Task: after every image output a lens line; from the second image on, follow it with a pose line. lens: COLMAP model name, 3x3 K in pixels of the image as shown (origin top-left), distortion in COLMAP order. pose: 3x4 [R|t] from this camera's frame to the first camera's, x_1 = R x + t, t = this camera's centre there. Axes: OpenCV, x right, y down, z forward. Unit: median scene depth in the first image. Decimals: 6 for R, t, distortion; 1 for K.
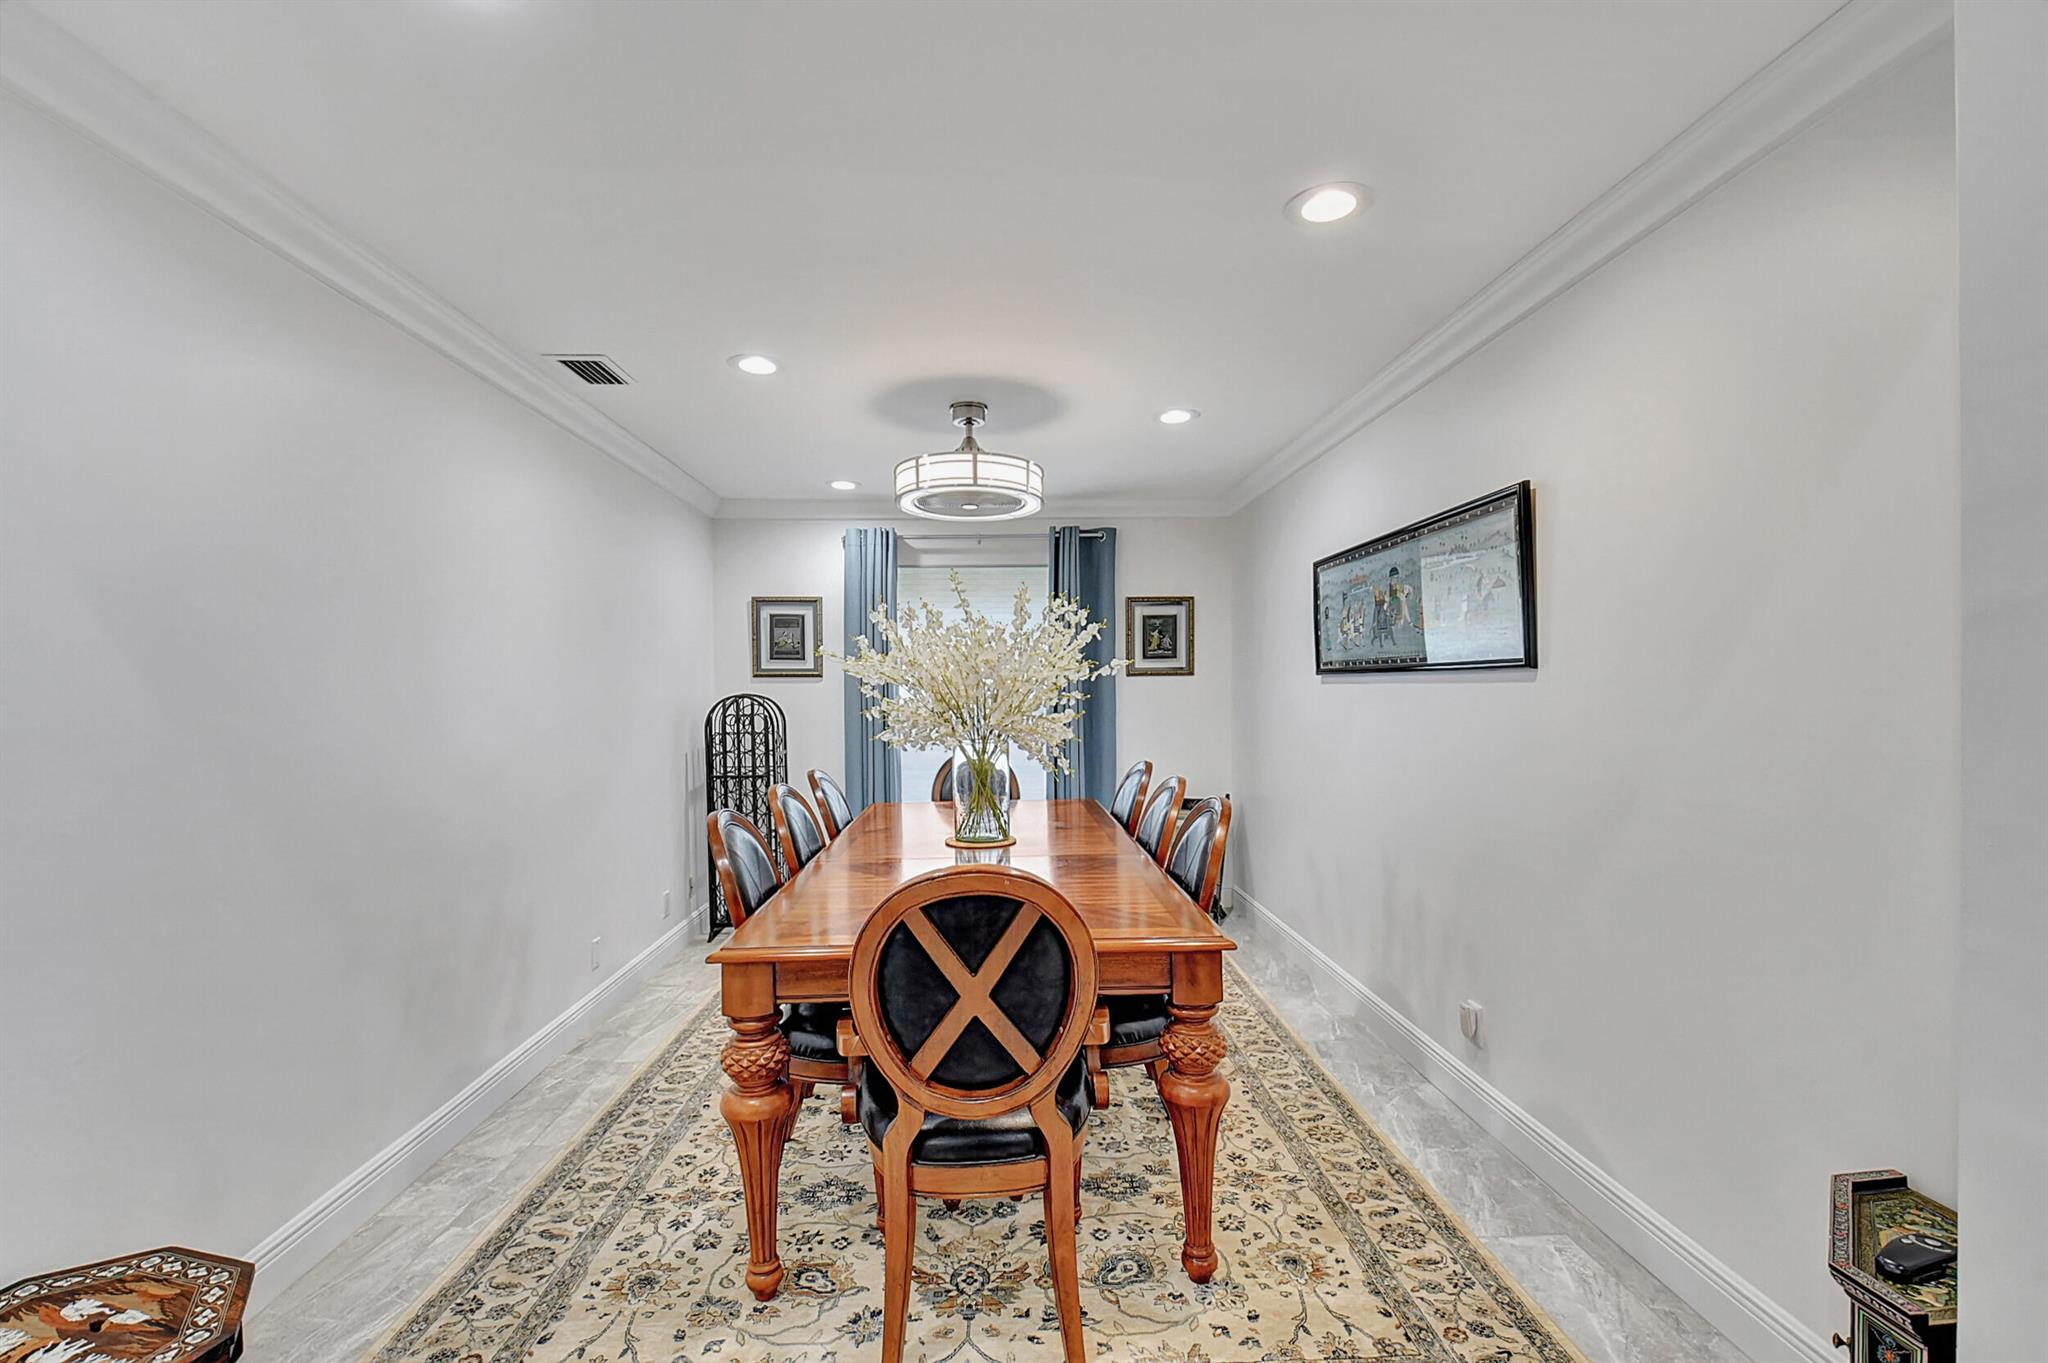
lens RADIAL K [[884.7, 0, 1027.5], [0, 884.7, 739.5], [0, 0, 1]] dist [0.020733, -0.025762]
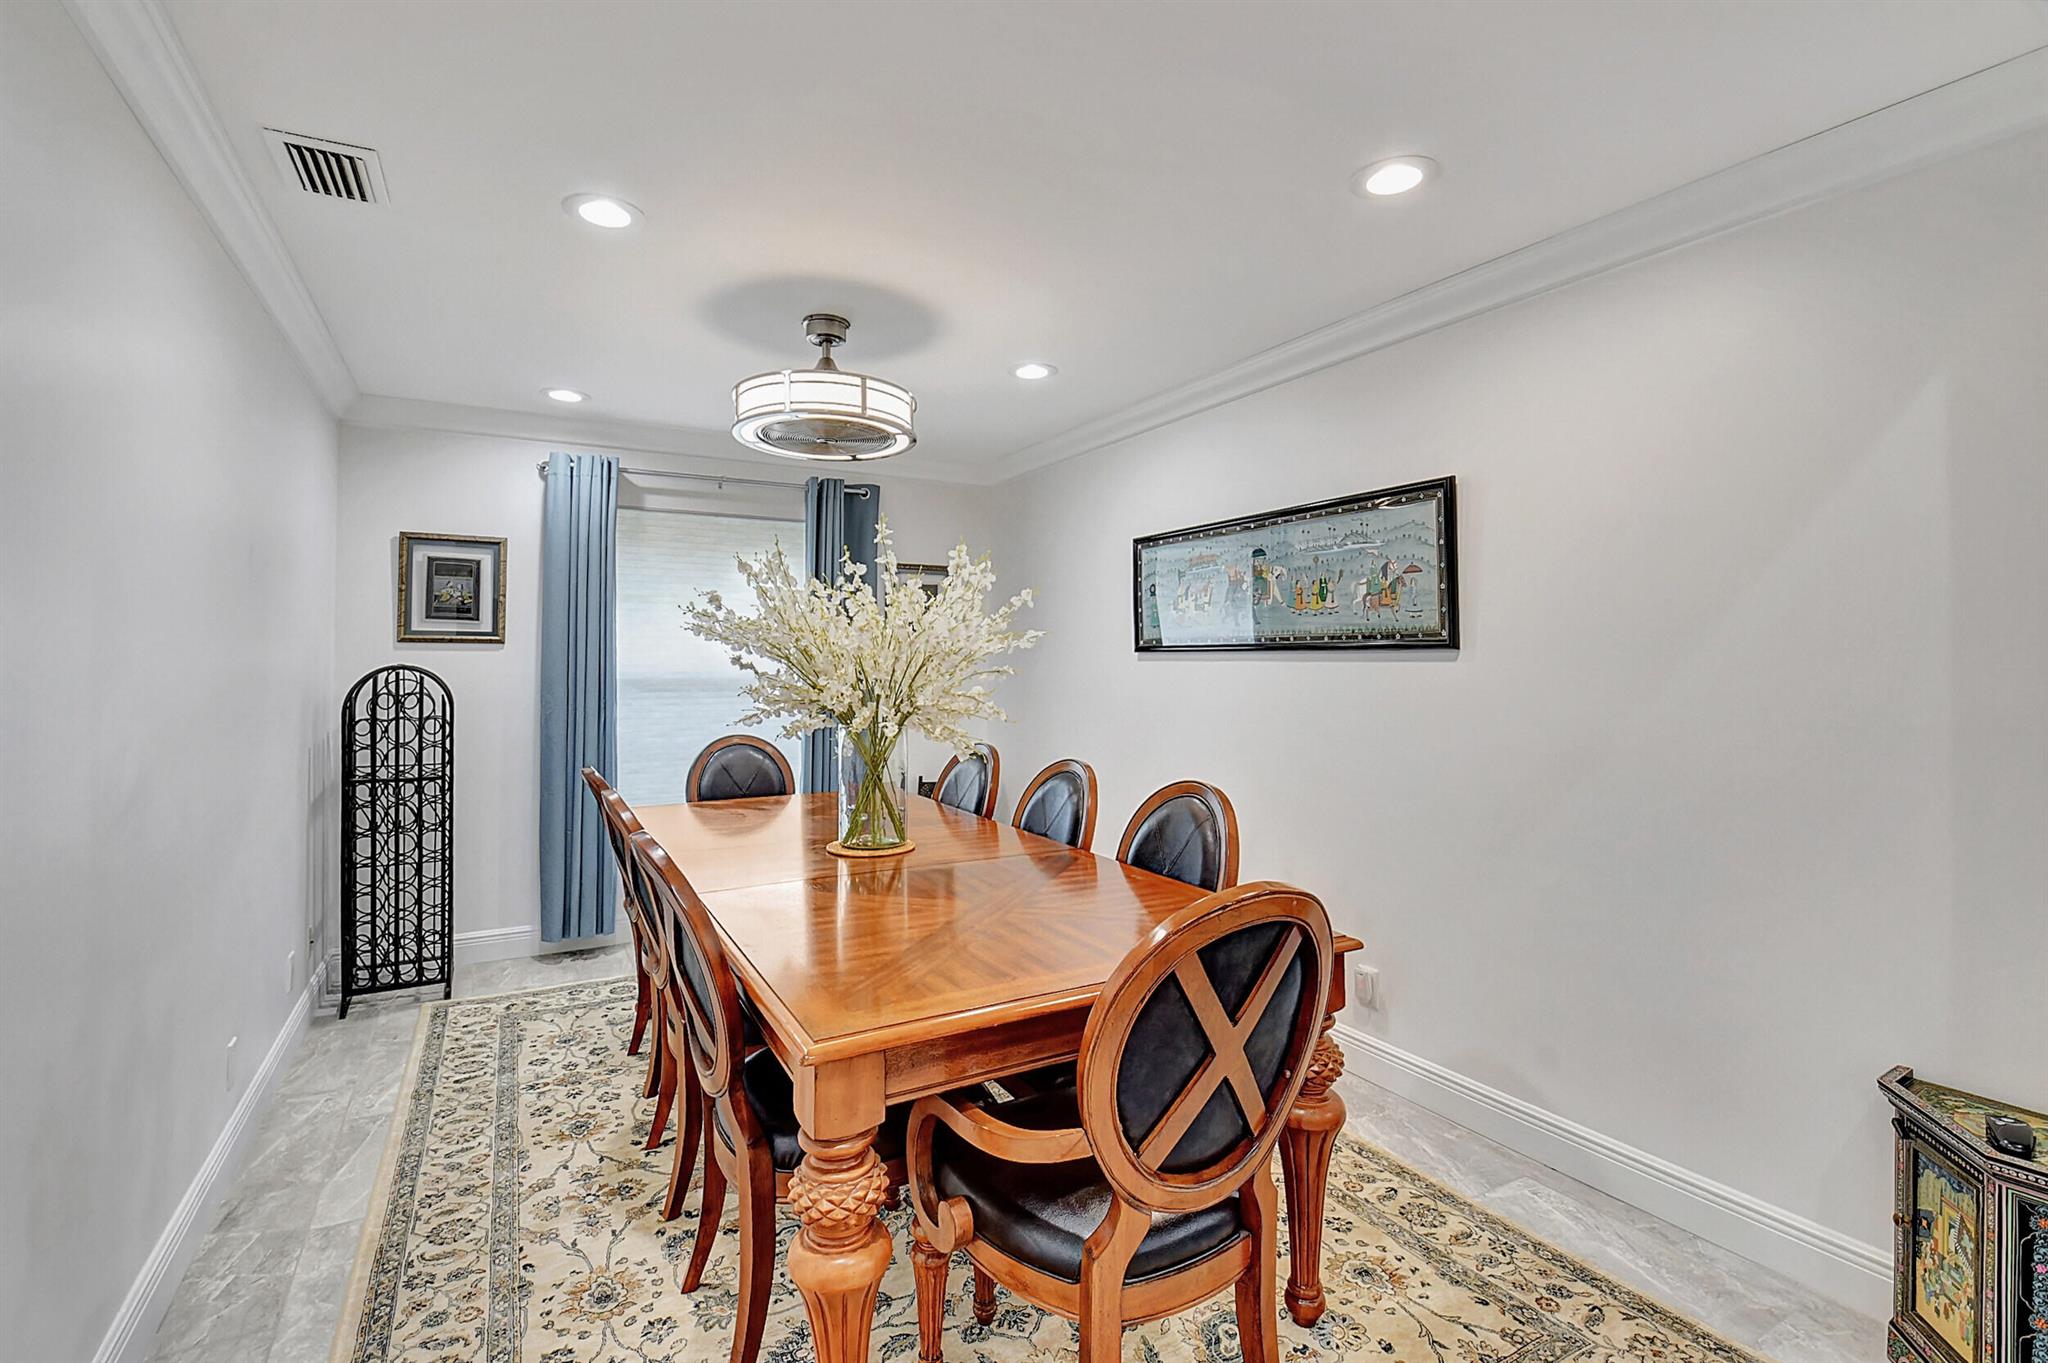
lens RADIAL K [[917.5, 0, 1031.0], [0, 917.5, 688.8], [0, 0, 1]] dist [0.008999, -0.018253]
pose [[0.901509, 0.000100, 0.432760, -0.288560], [0.013310, 0.999520, -0.027958, -0.006111], [-0.432555, 0.030964, 0.901075, 0.167645]]
